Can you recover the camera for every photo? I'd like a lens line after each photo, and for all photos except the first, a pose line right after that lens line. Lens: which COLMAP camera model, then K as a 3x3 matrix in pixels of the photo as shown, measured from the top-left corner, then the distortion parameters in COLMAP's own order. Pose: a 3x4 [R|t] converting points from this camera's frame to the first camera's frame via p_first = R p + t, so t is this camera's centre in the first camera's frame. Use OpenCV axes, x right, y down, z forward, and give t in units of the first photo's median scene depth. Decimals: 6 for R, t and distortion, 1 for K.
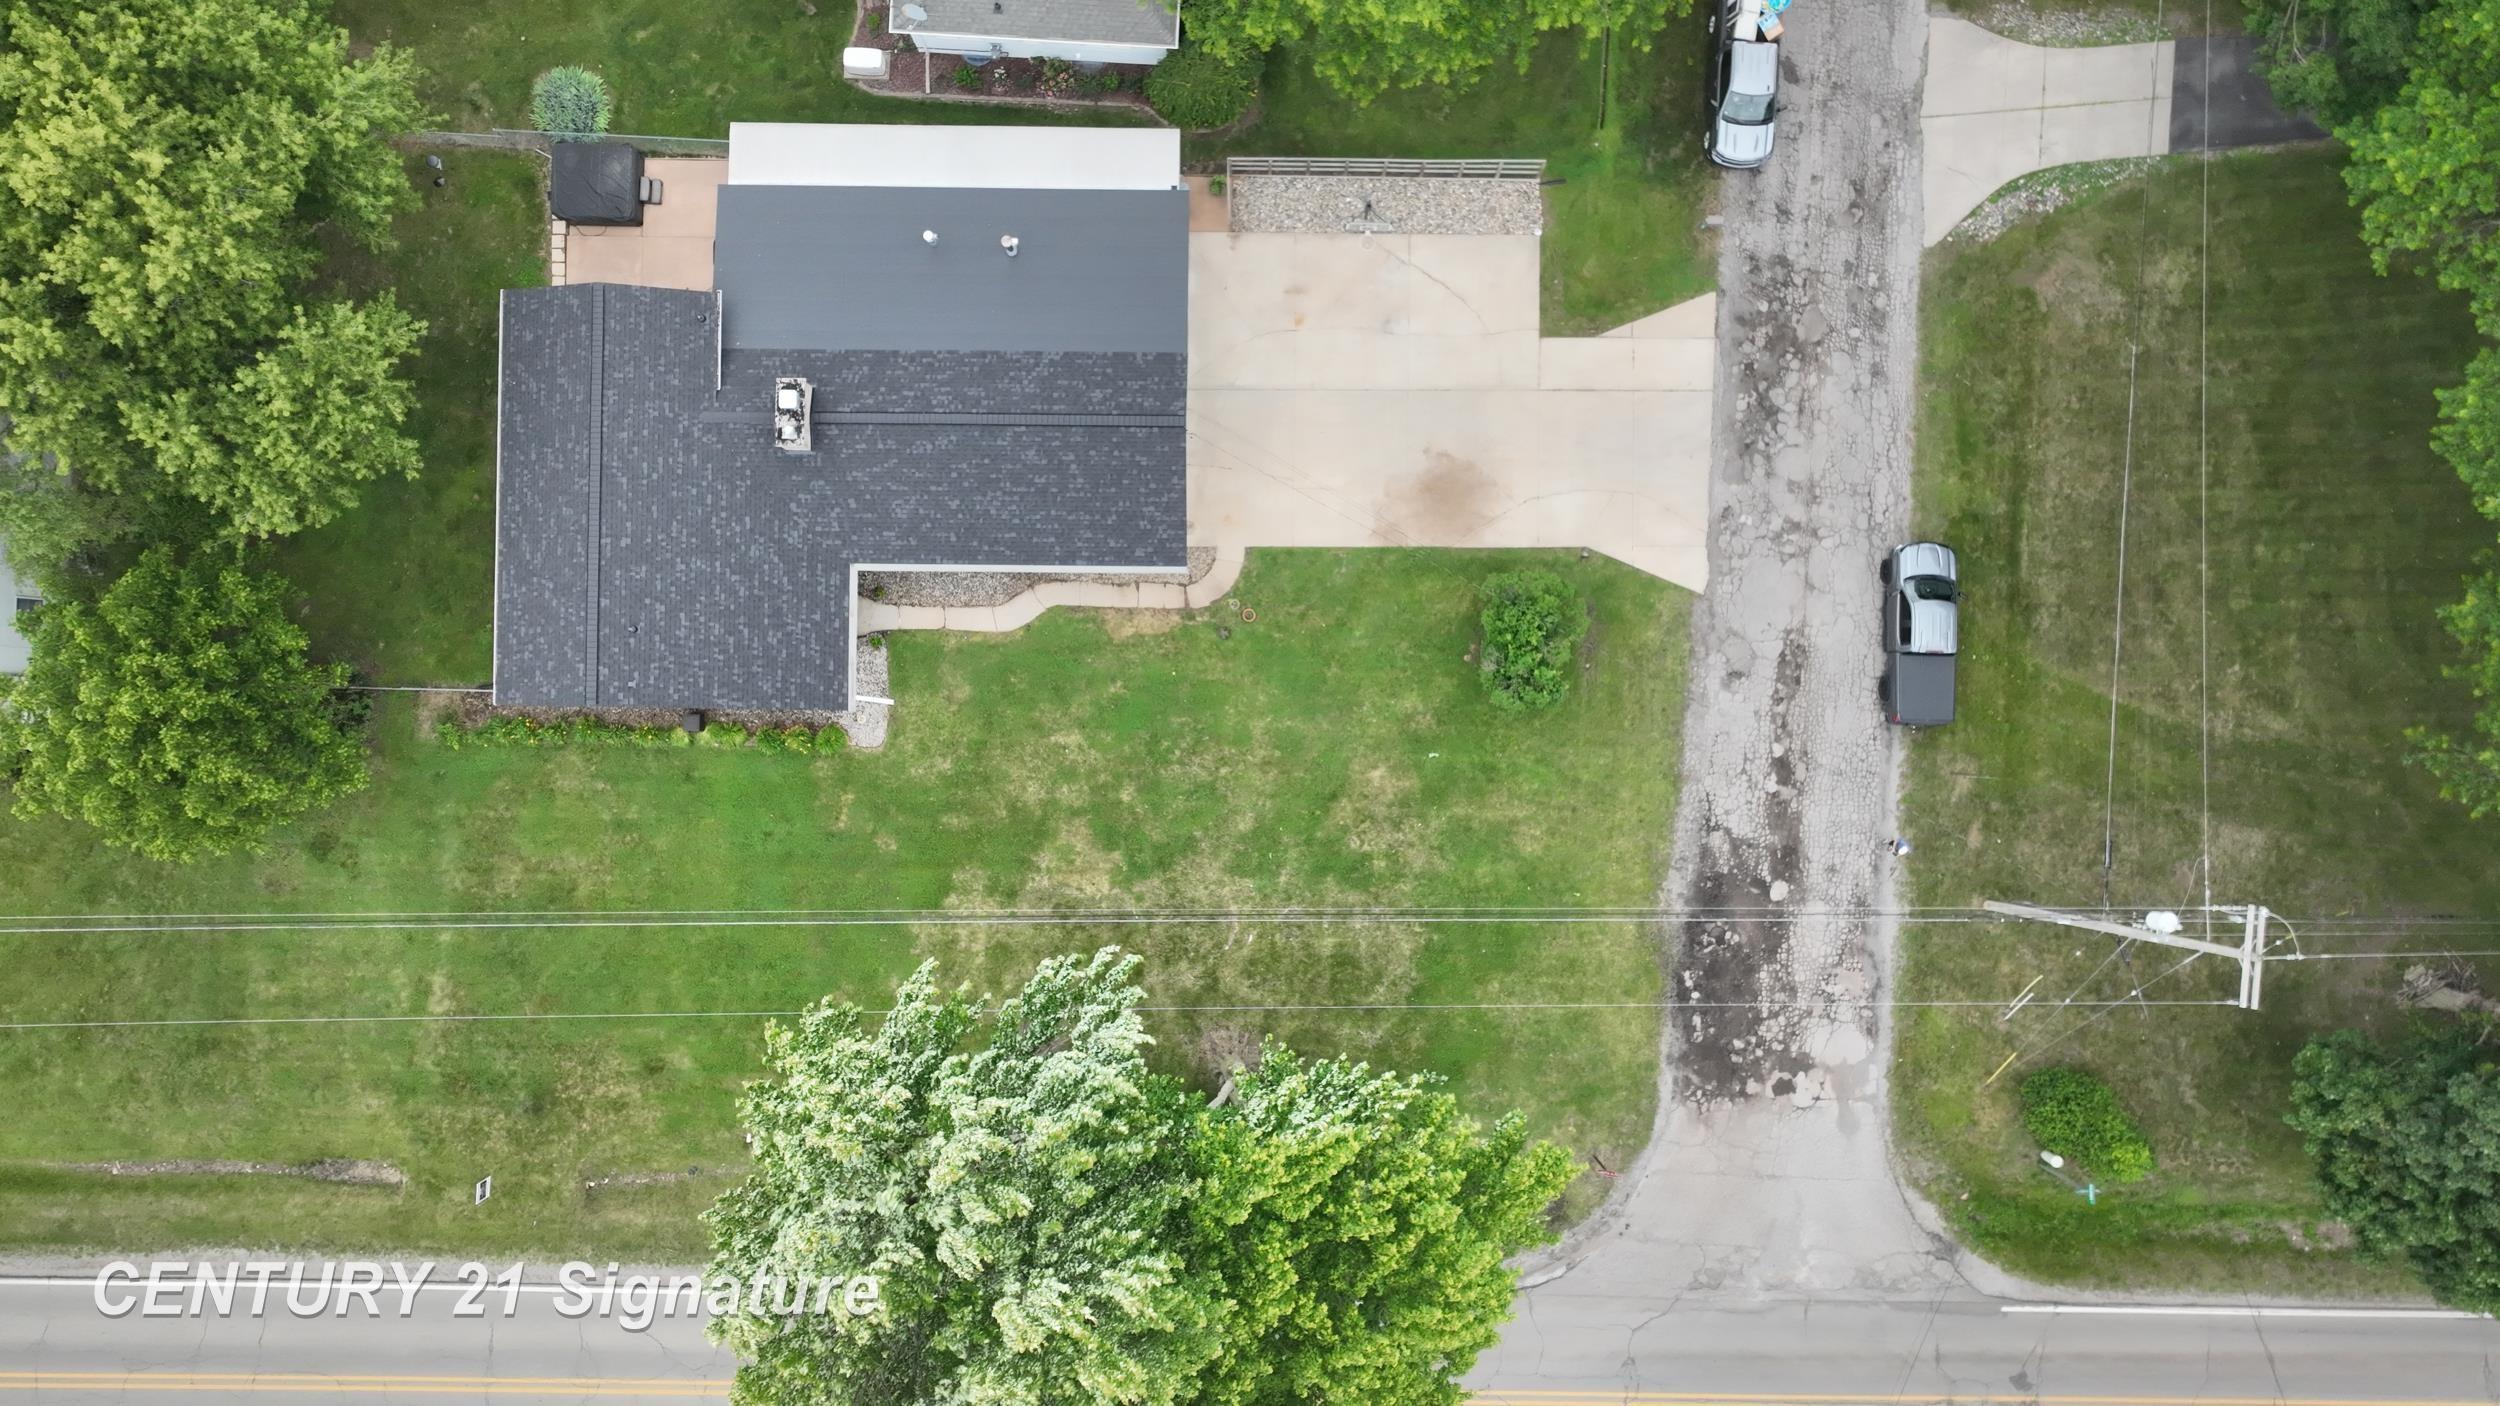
lens RADIAL K [[1753.8, 0, 1245.3], [0, 1753.8, 703.9], [0, 0, 1]] dist [0.015014, 0.011089]
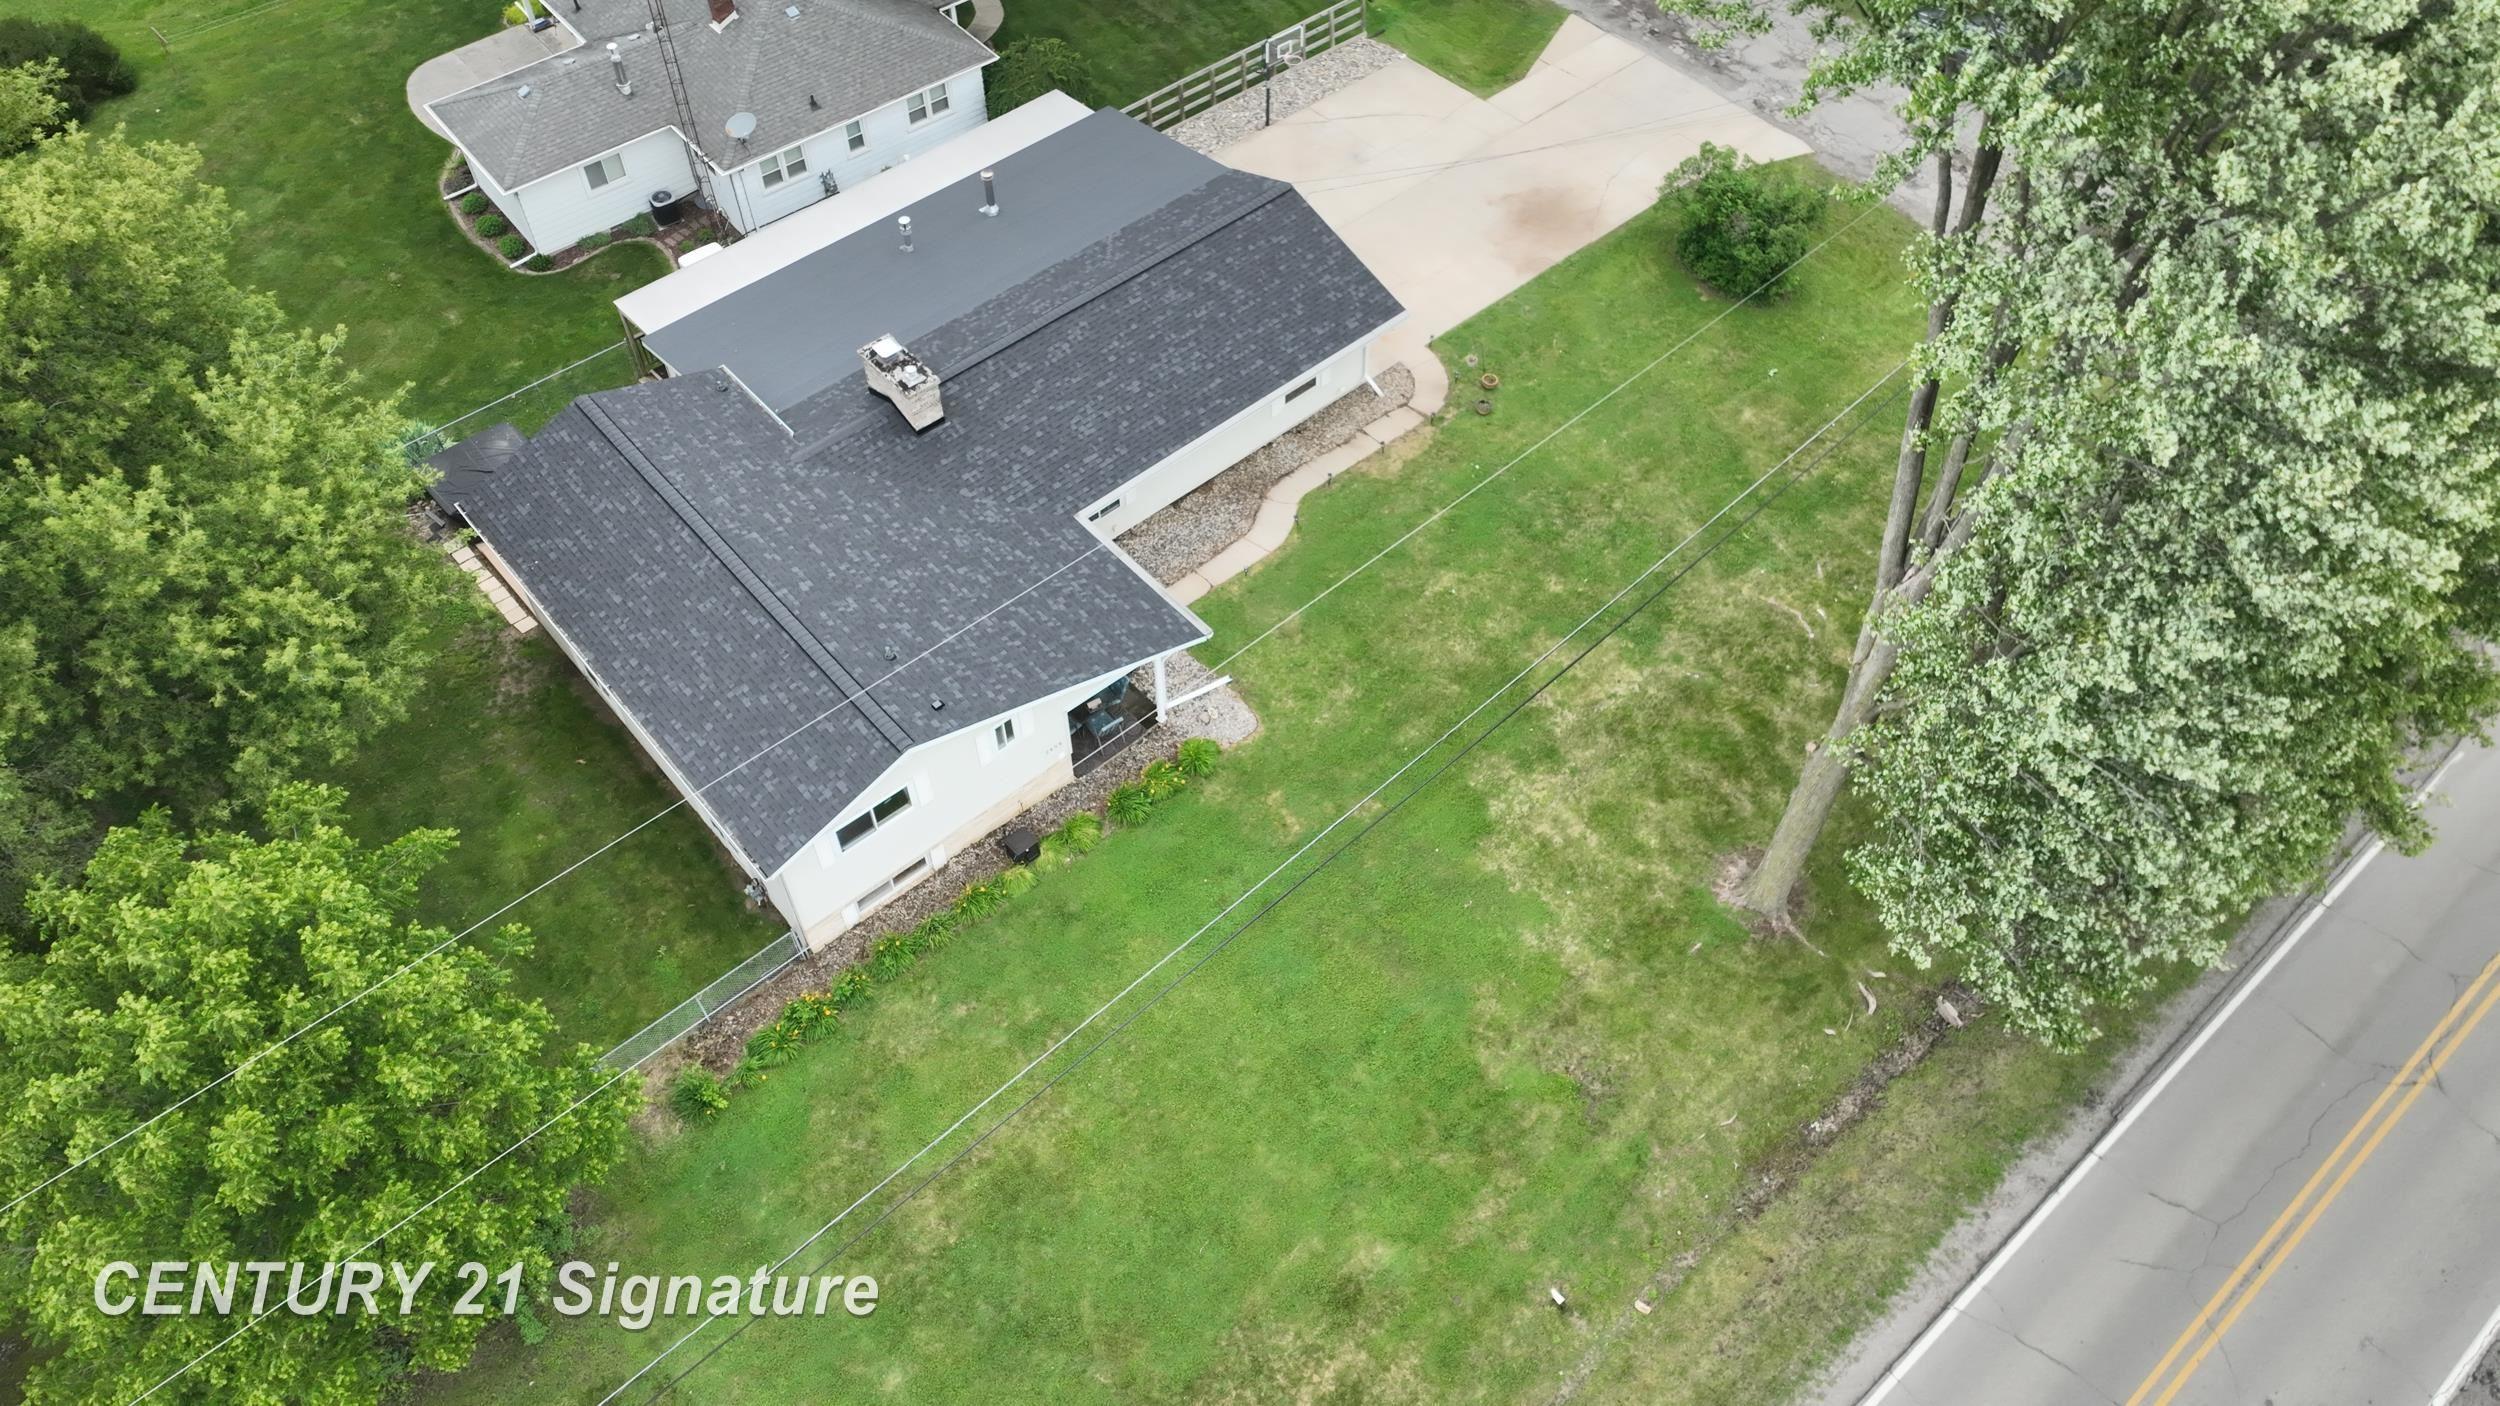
lens RADIAL K [[1753.8, 0, 1249.1], [0, 1753.8, 703.7], [0, 0, 1]] dist [0.015014, 0.011089]
pose [[0.742082, -0.530917, 0.409196, -0.482083], [0.670309, 0.588468, -0.452097, 0.322475], [-0.000773, 0.609781, 0.792570, 0.454092]]
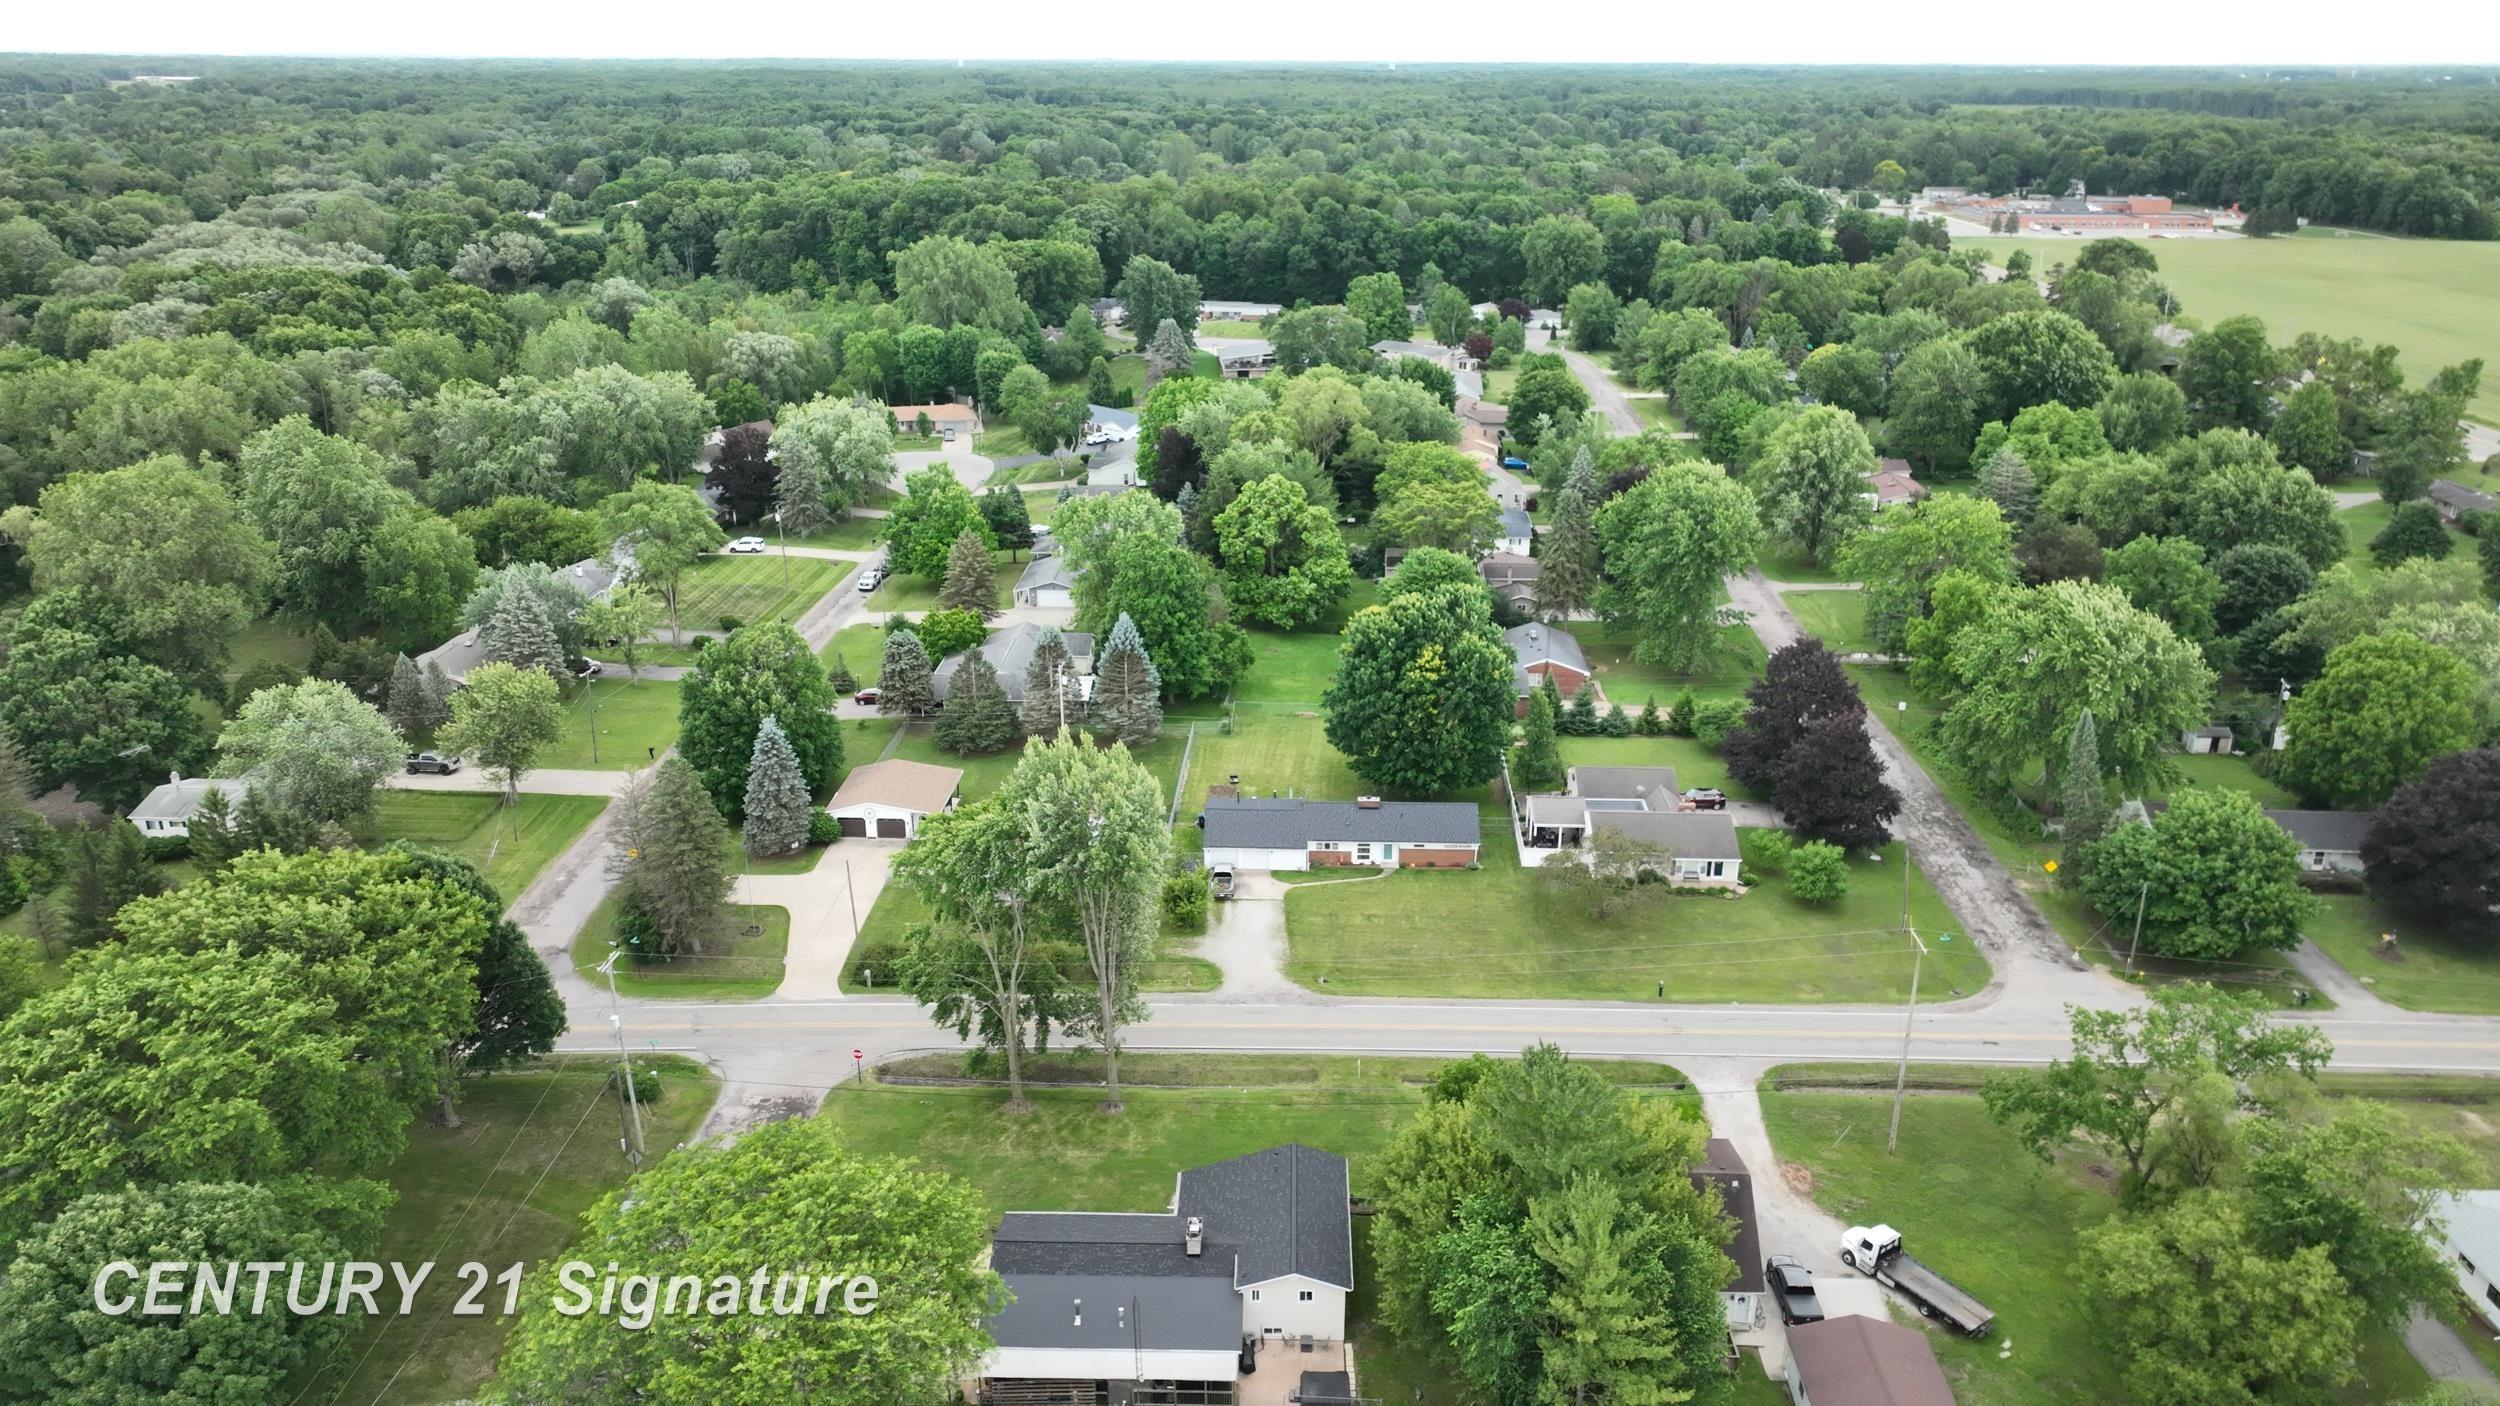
lens RADIAL K [[1753.8, 0, 1247.5], [0, 1753.8, 700.2], [0, 0, 1]] dist [0.015014, 0.011089]
pose [[-0.999881, 0.000694, 0.015422, -0.319546], [0.014245, -0.343458, 0.939060, -1.634235], [0.005949, 0.939168, 0.343408, -0.199831]]
